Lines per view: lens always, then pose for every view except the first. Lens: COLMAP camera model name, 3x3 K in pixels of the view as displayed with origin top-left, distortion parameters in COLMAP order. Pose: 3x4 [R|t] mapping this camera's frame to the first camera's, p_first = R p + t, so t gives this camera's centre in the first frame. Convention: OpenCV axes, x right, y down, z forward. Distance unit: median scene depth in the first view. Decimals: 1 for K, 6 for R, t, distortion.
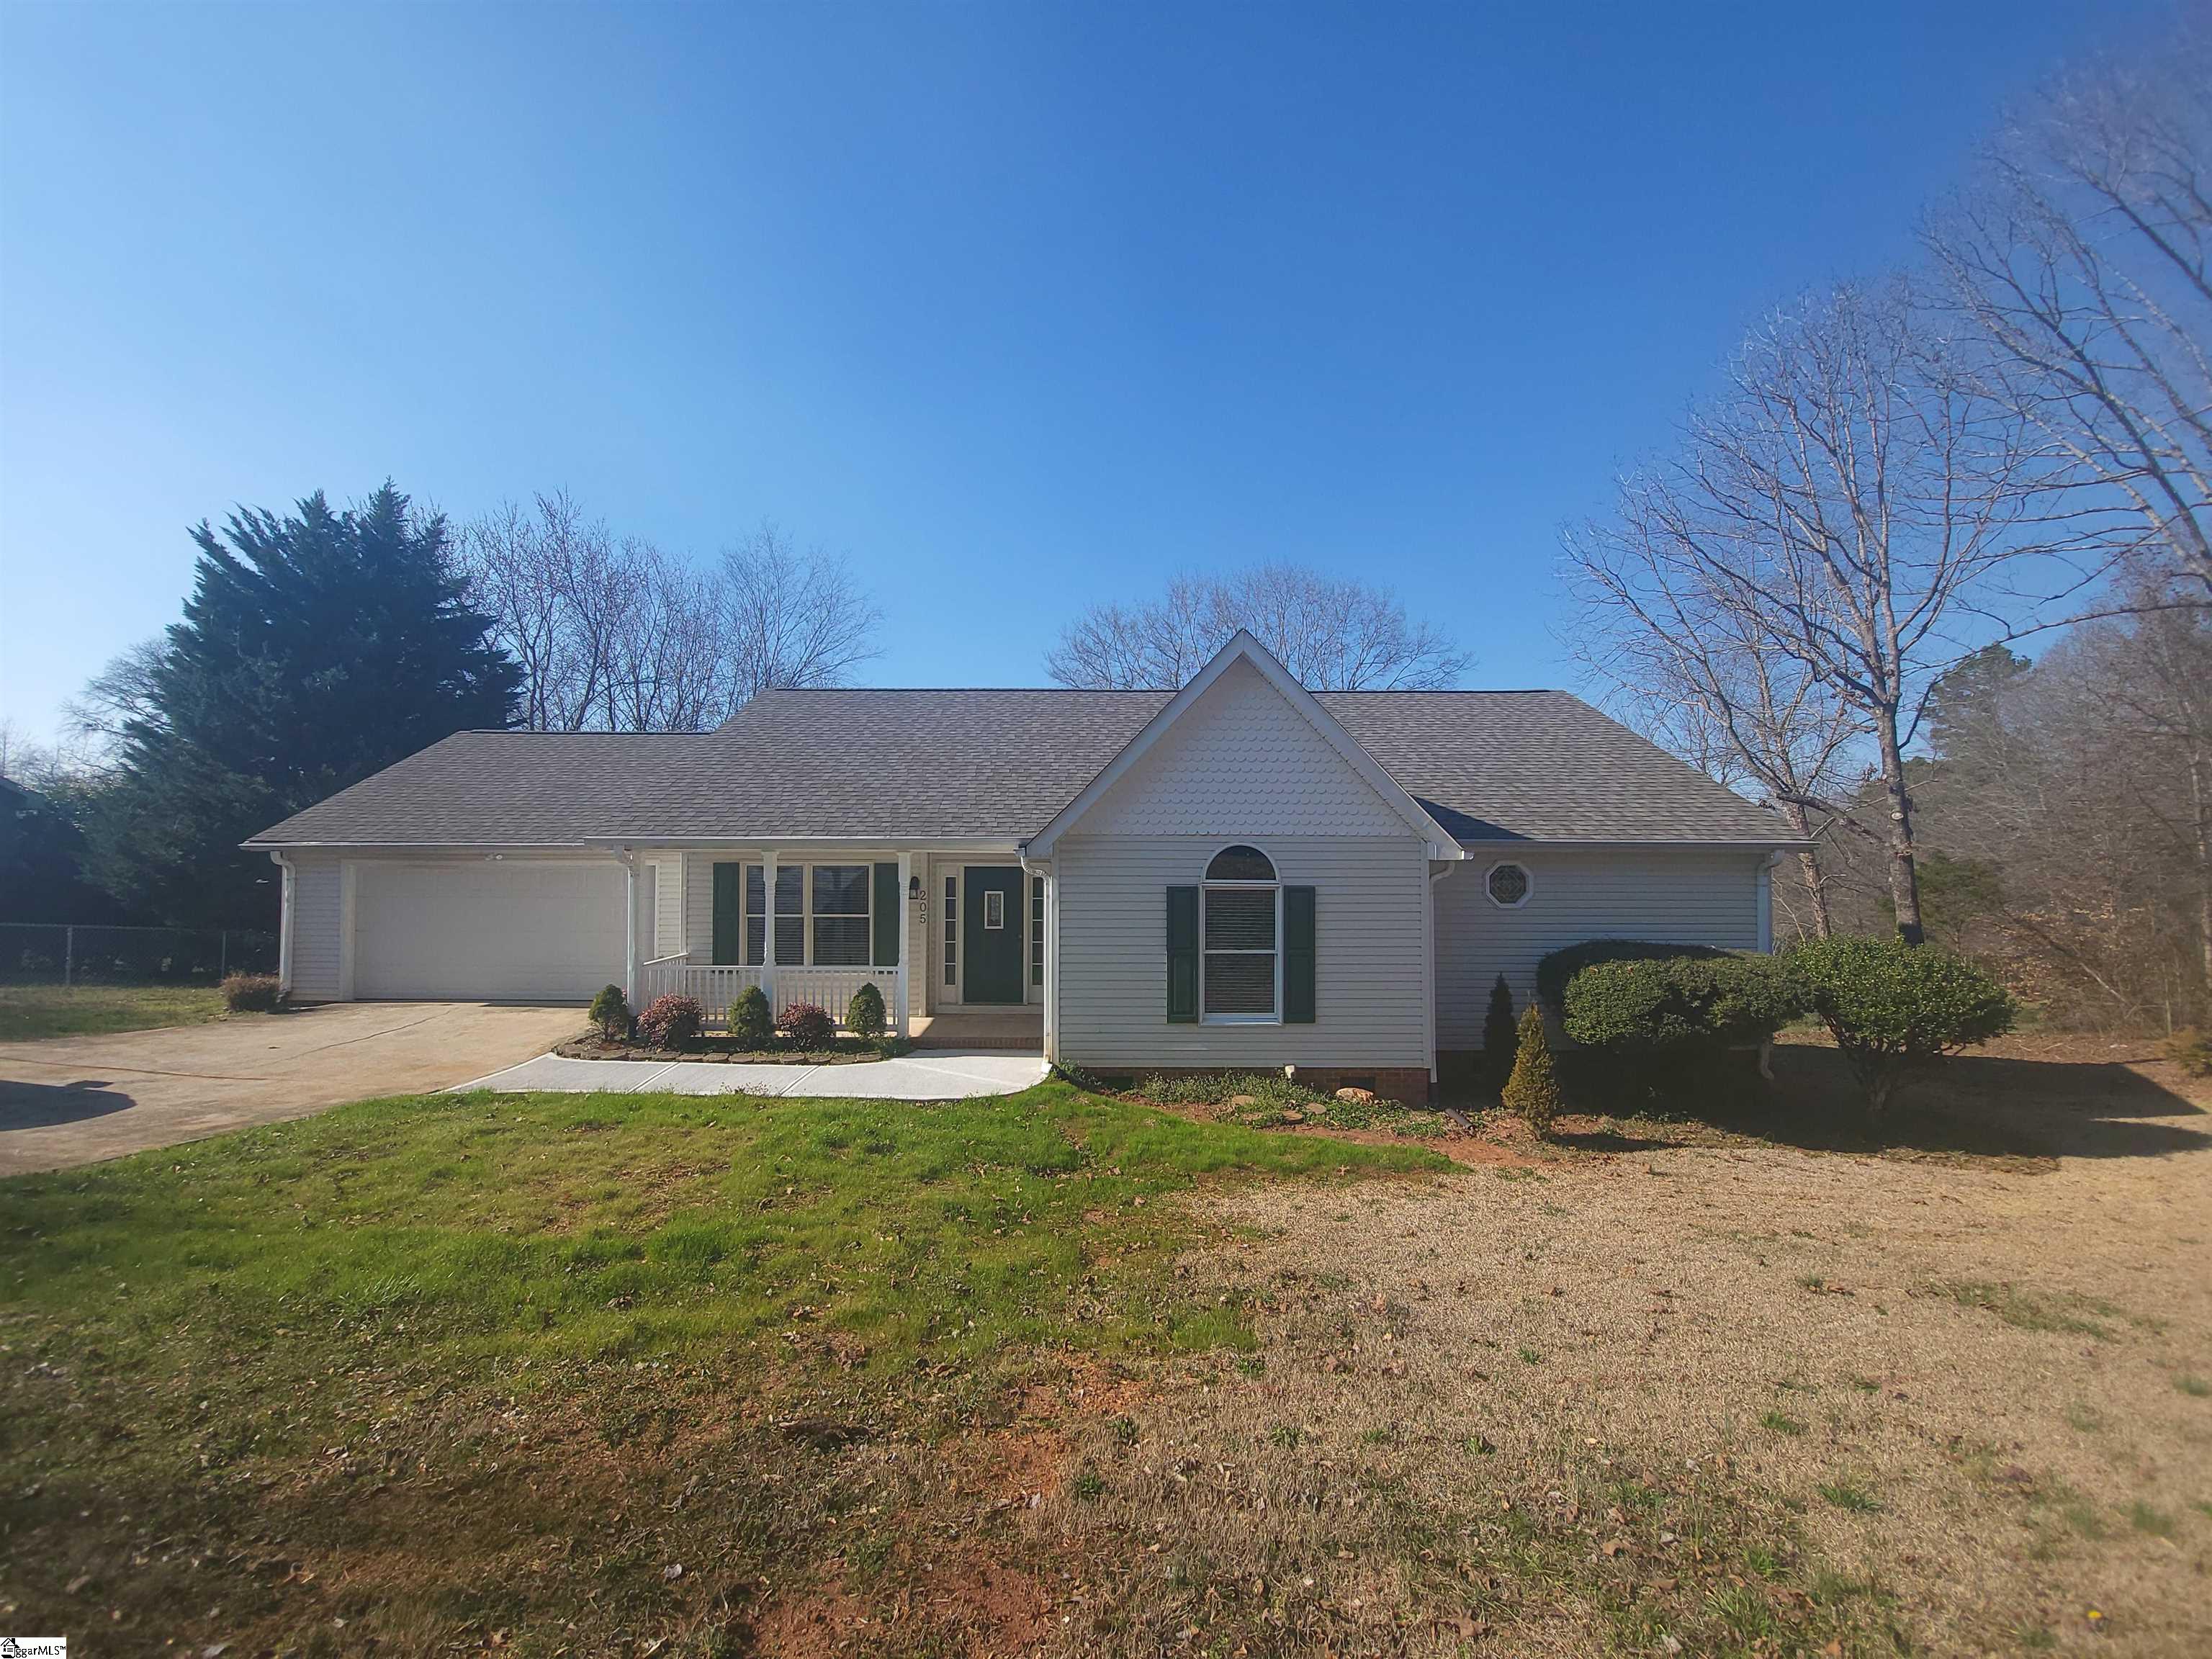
lens RADIAL K [[889.3, 0, 1103.2], [0, 889.3, 836.3], [0, 0, 1]] dist [-0.012607, -0.000135]
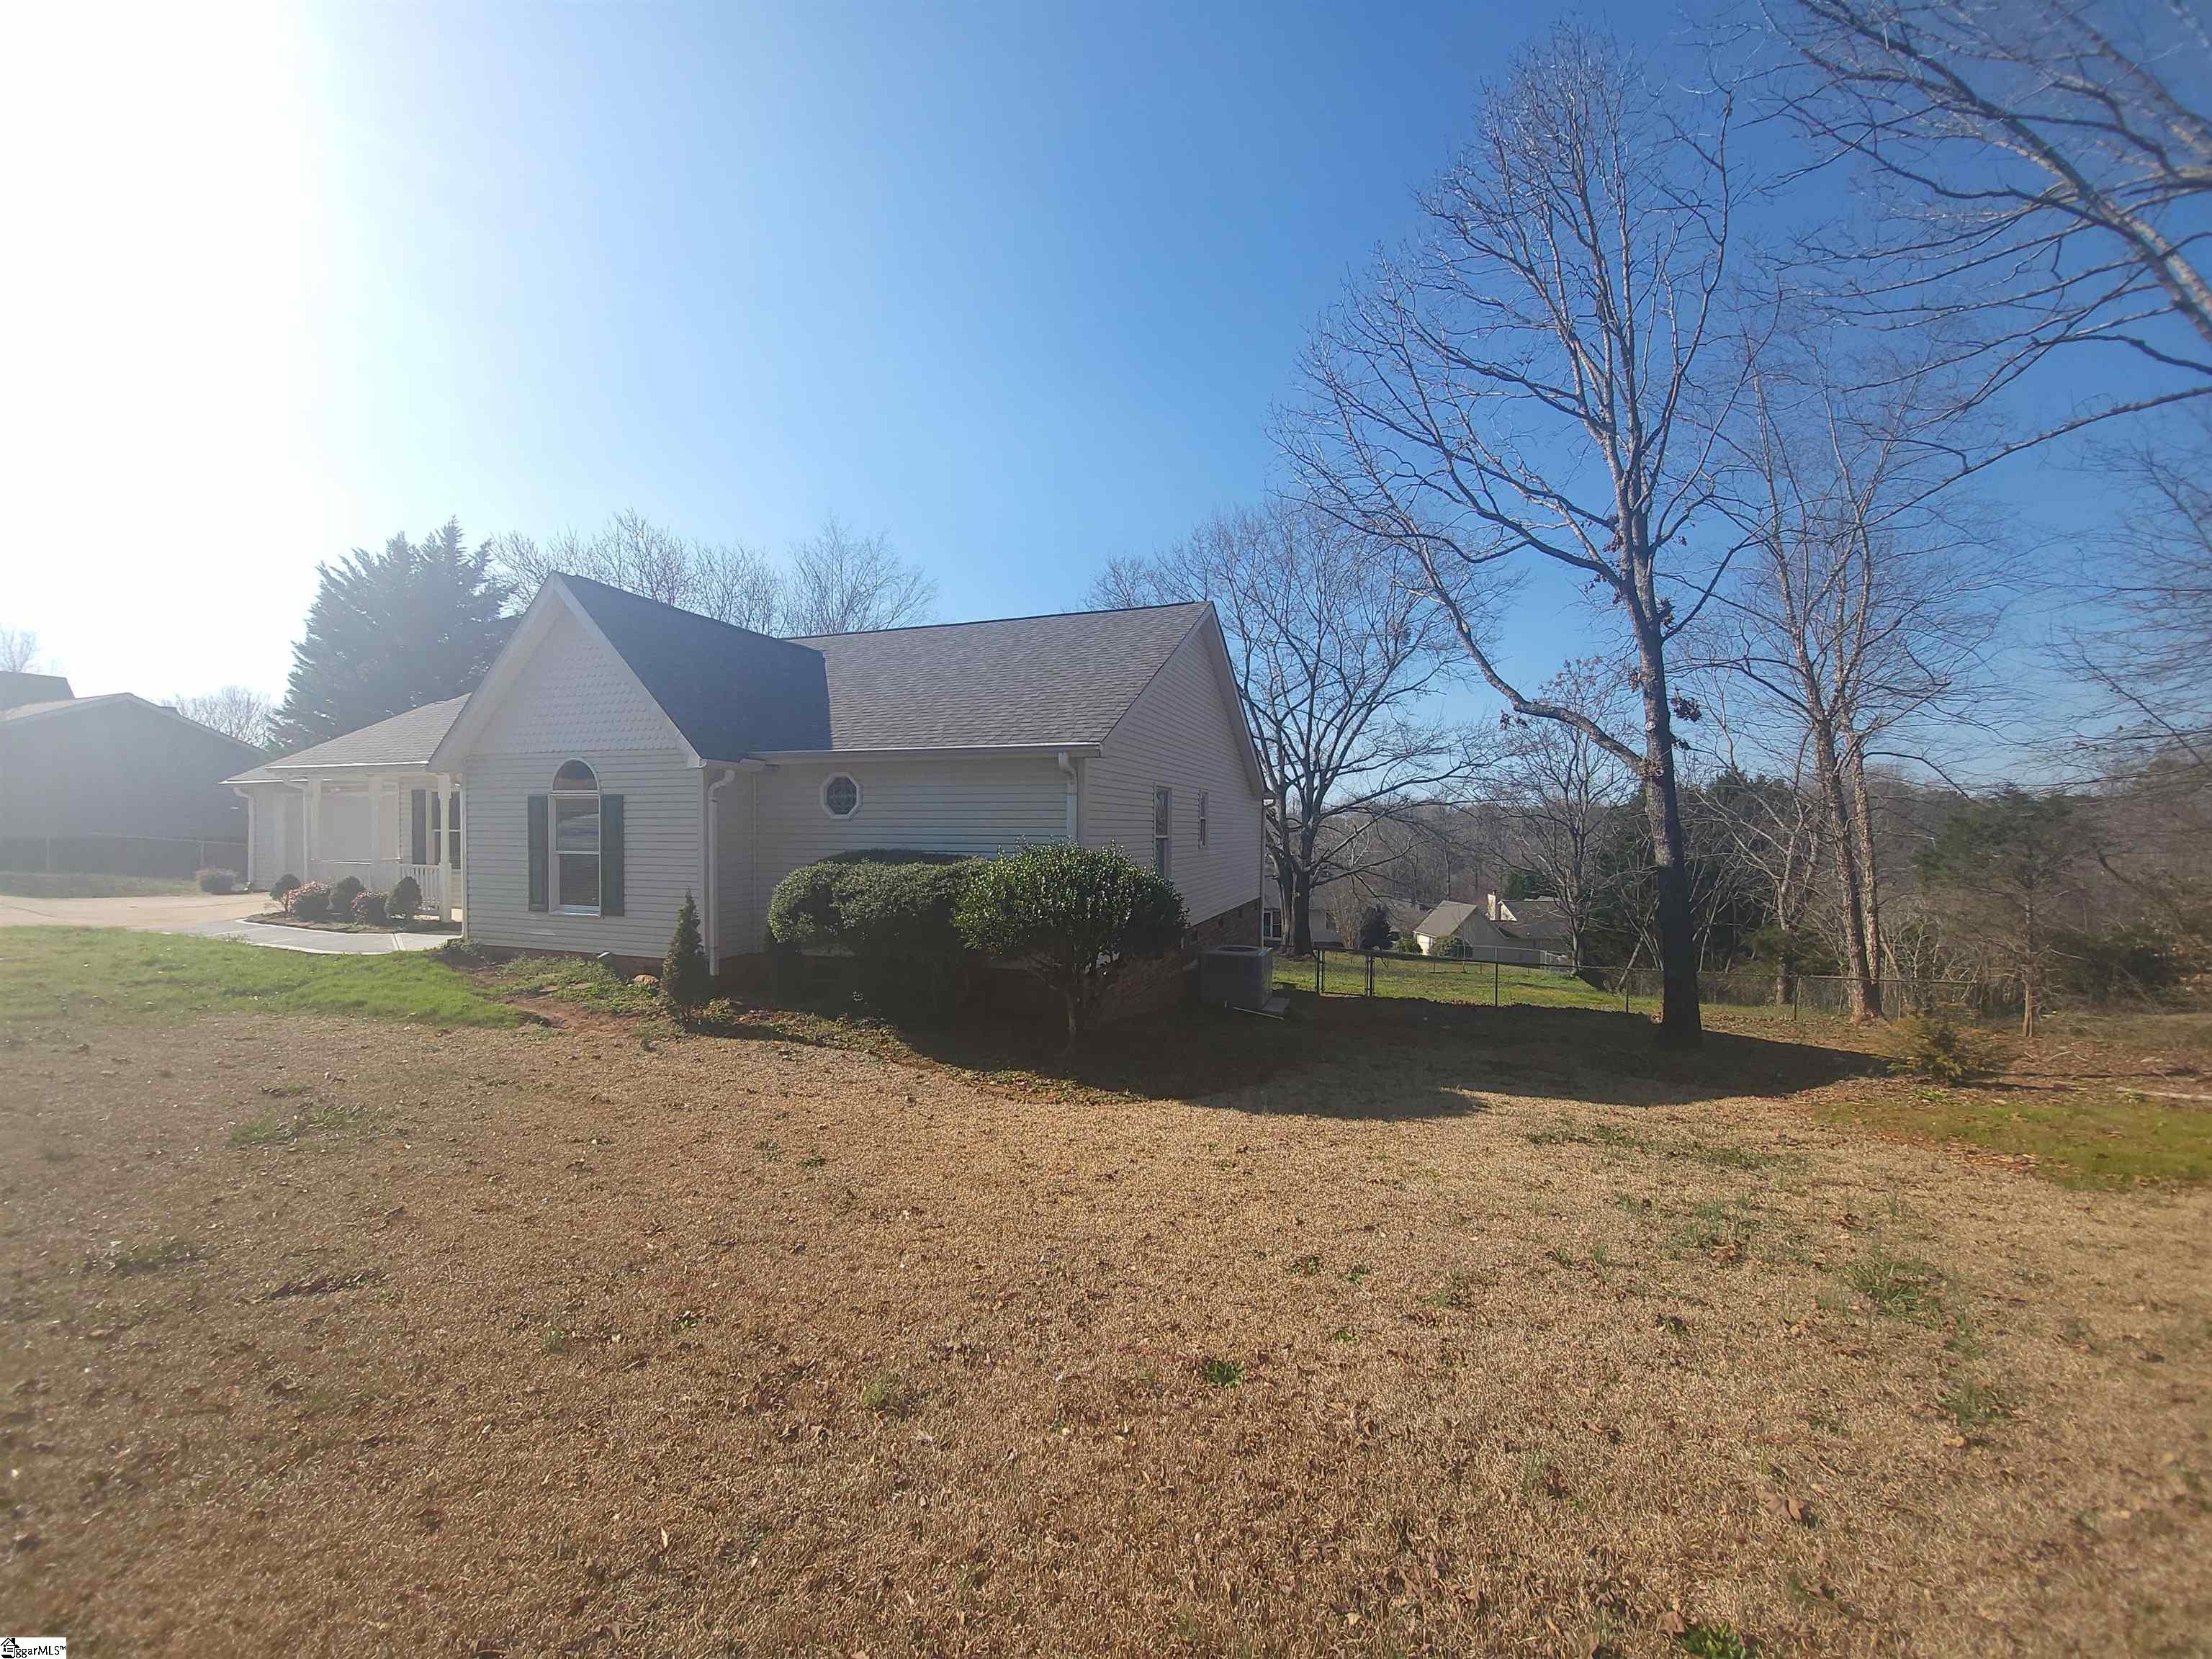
lens RADIAL K [[889.3, 0, 1102.1], [0, 889.3, 821.8], [0, 0, 1]] dist [-0.012607, -0.000135]
pose [[0.940886, -0.001370, -0.338722, 1.180452], [0.010182, 0.999654, 0.024240, 0.068593], [0.338571, -0.026256, 0.940574, 0.145998]]
